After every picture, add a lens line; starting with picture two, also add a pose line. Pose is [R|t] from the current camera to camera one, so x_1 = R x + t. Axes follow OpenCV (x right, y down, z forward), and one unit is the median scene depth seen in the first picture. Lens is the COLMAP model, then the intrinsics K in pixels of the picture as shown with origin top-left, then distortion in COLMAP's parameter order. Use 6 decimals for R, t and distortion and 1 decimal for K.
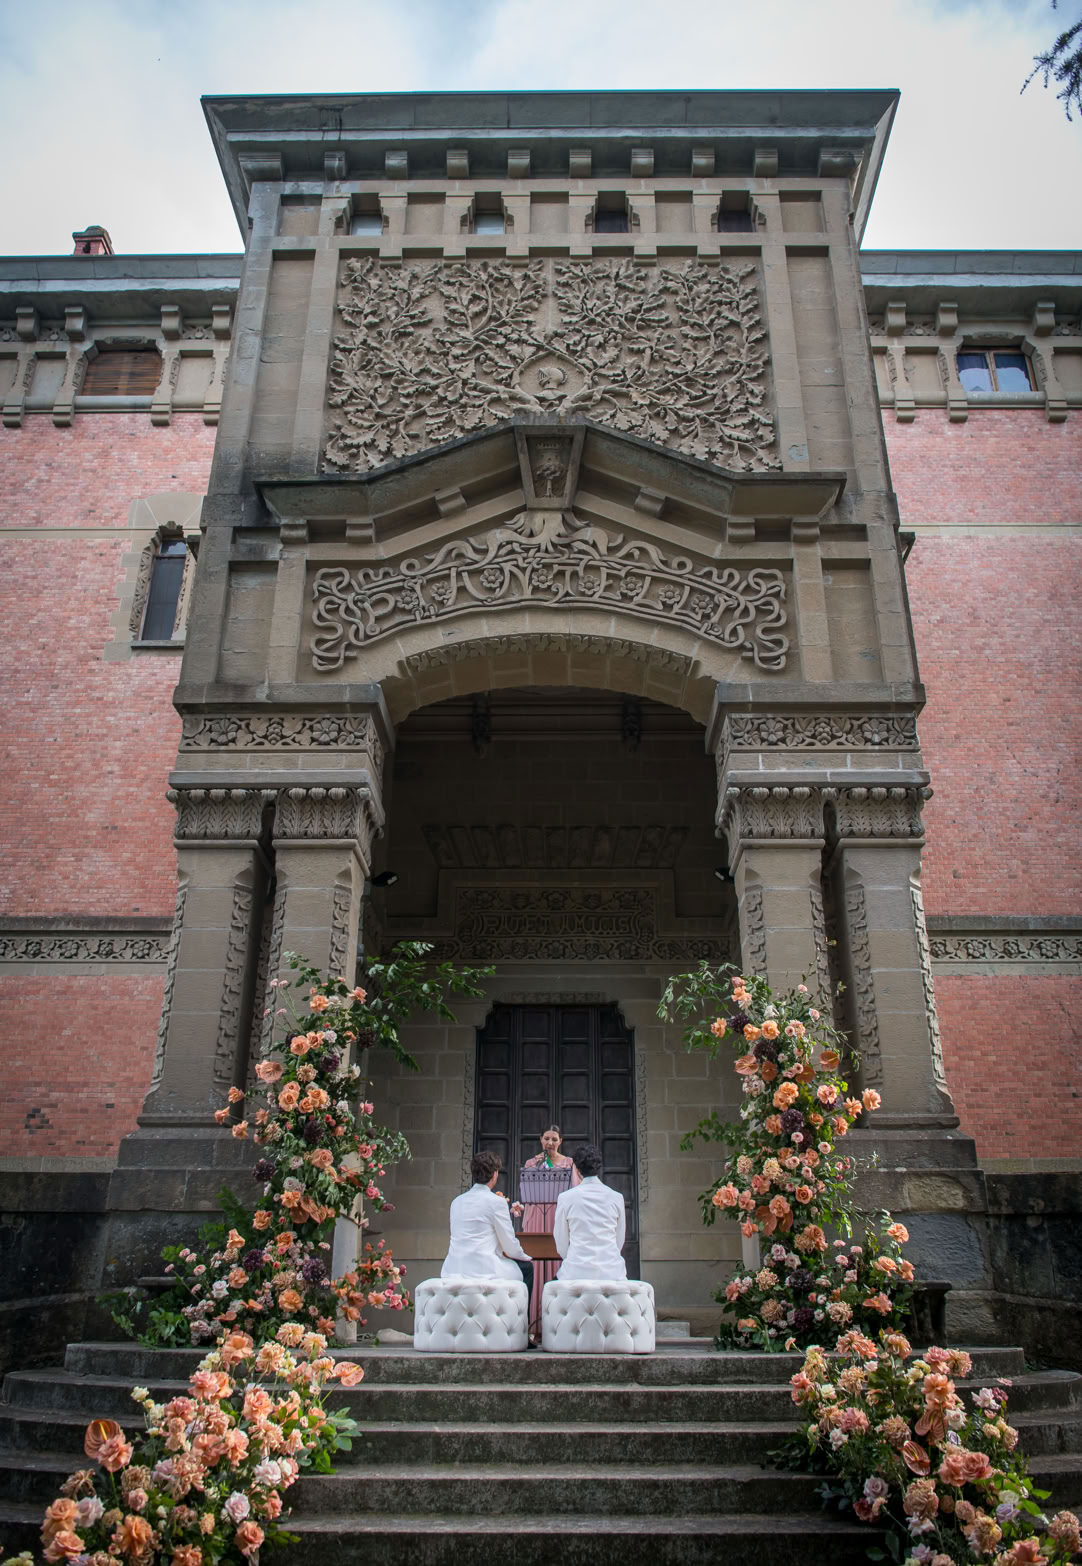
lens RADIAL K [[965.7, 0, 563.1], [0, 965.7, 913.6], [0, 0, 1]] dist [-0.016730, 0.001761]
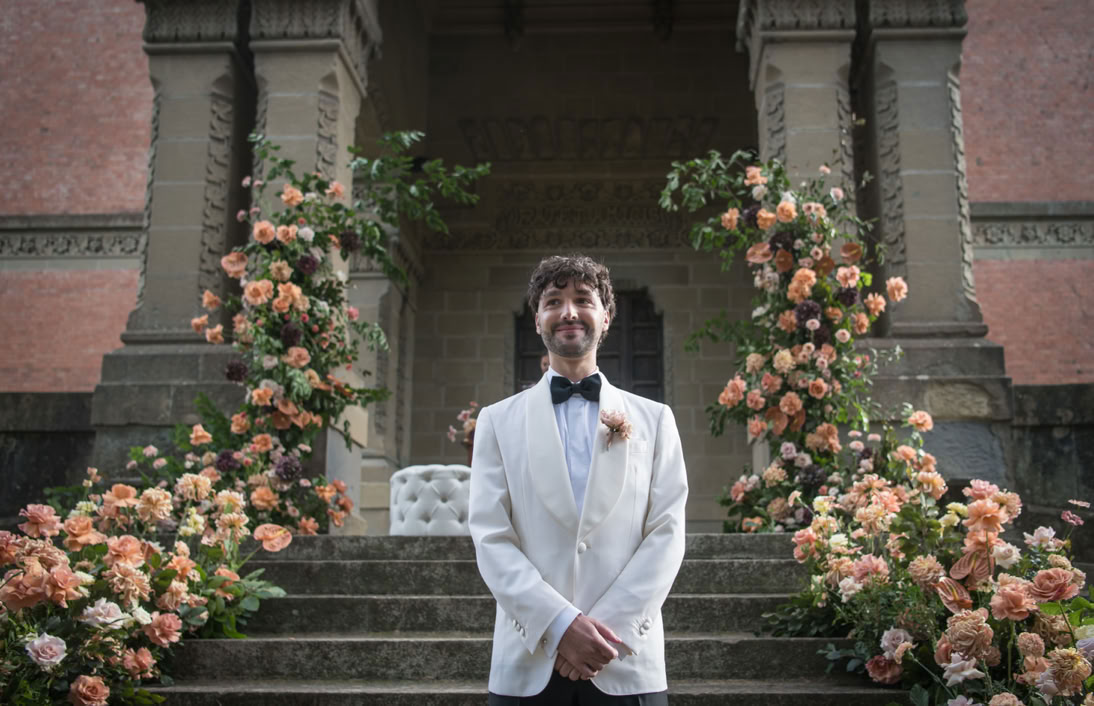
lens RADIAL K [[744.0, 0, 626.0], [0, 744.0, 465.3], [0, 0, 1]] dist [-0.006299, 0.000885]
pose [[0.999847, -0.005629, -0.016561, 0.065140], [0.008538, 0.983406, 0.181220, 0.193512], [0.015266, -0.181333, 0.983303, 0.238512]]
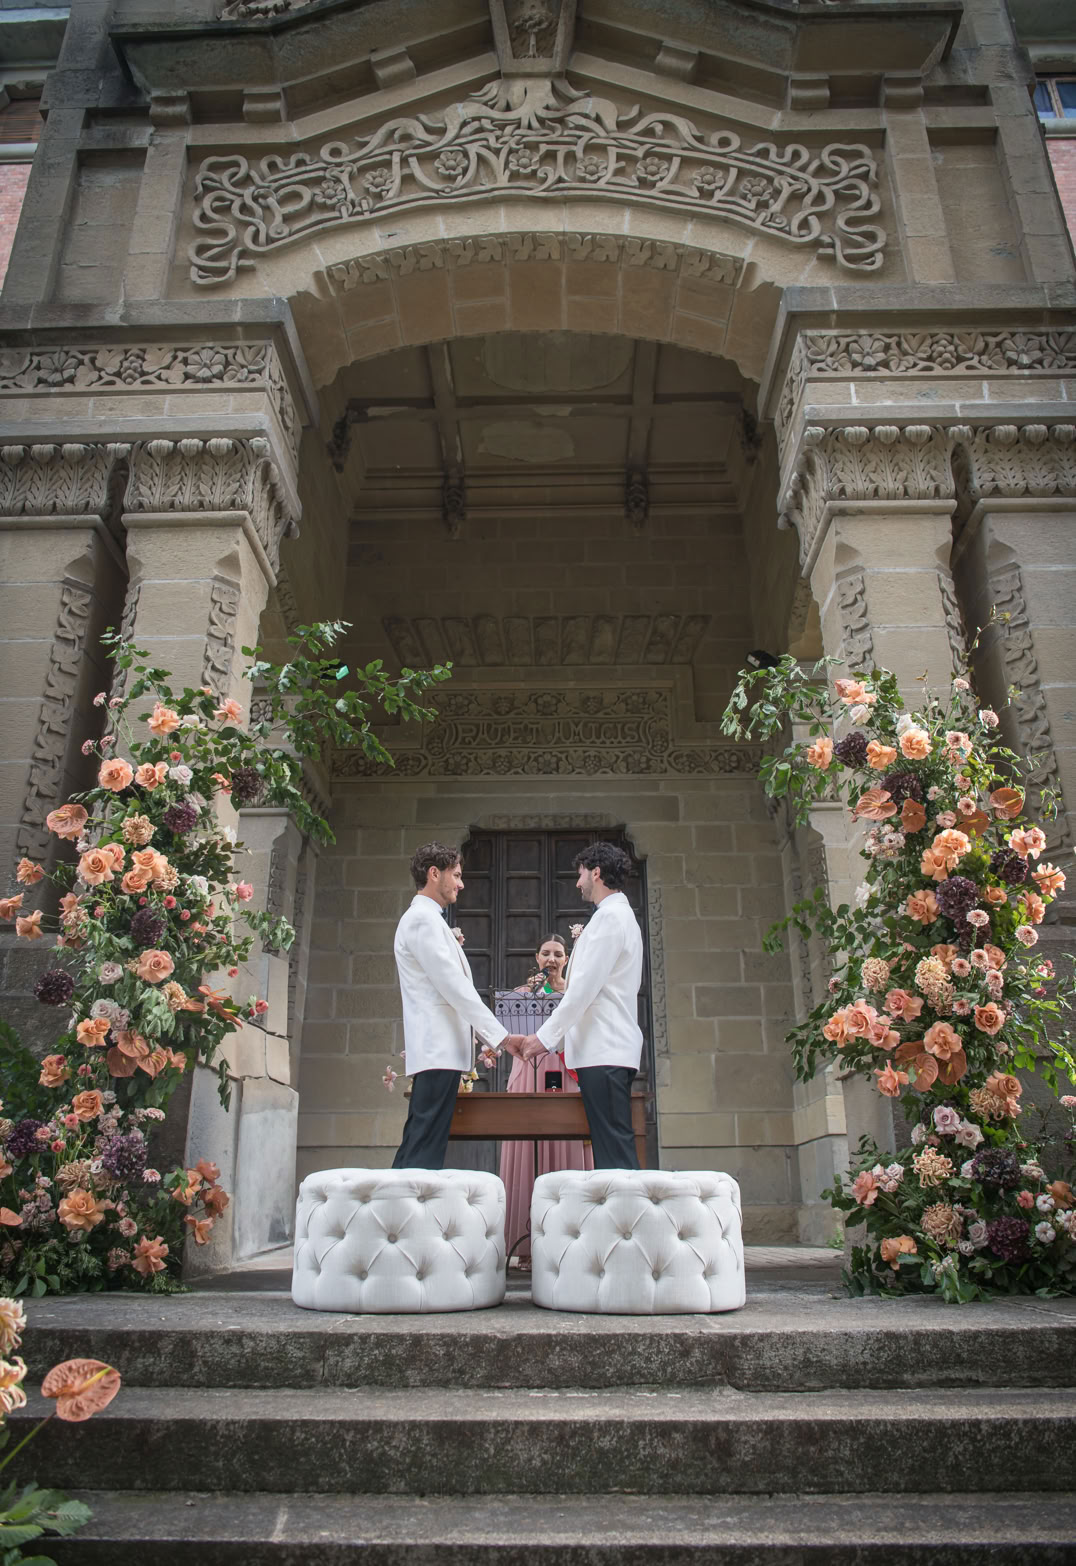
lens RADIAL K [[865.3, 0, 541.5], [0, 865.3, 852.2], [0, 0, 1]] dist [-0.014674, 0.001118]
pose [[0.999885, -0.009373, -0.011936, -0.006652], [0.009467, 0.999924, 0.007867, 0.154567], [0.011861, -0.007979, 0.999898, 0.404148]]
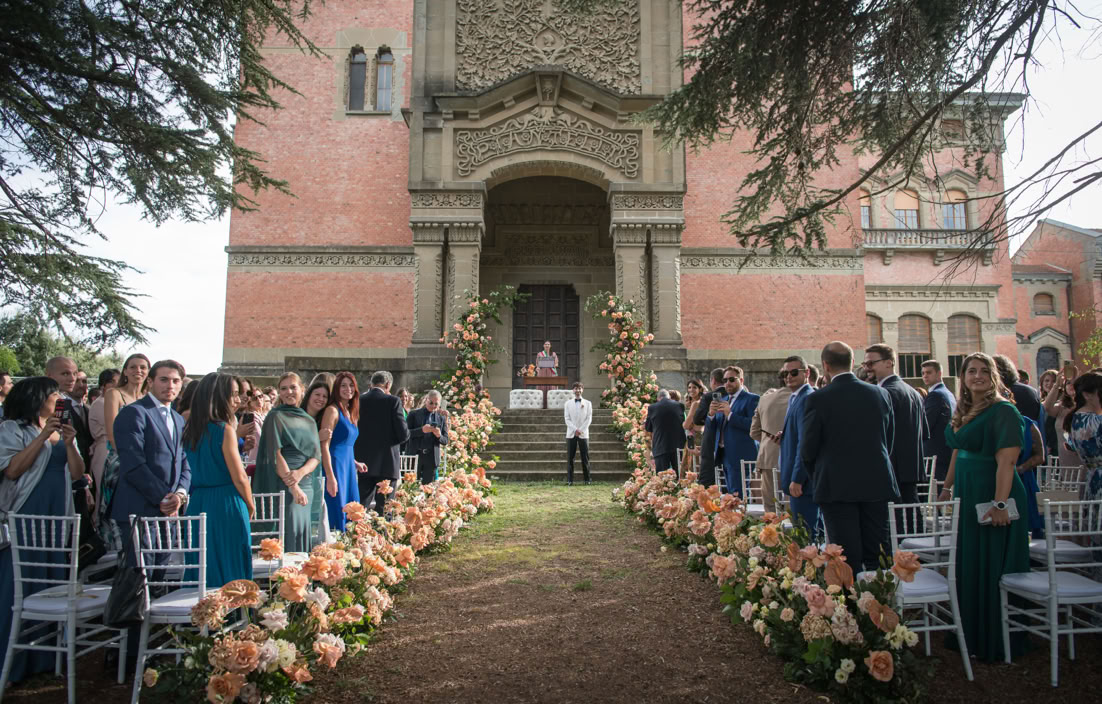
lens RADIAL K [[769.0, 0, 551.0], [0, 769.0, 352.0], [0, 0, 1]] dist [-0.026533, 0.001015]
pose [[0.999761, 0.003383, 0.021619, -0.052383], [-0.009246, 0.960768, 0.277199, -0.388105], [-0.019833, -0.277332, 0.960569, -1.217135]]
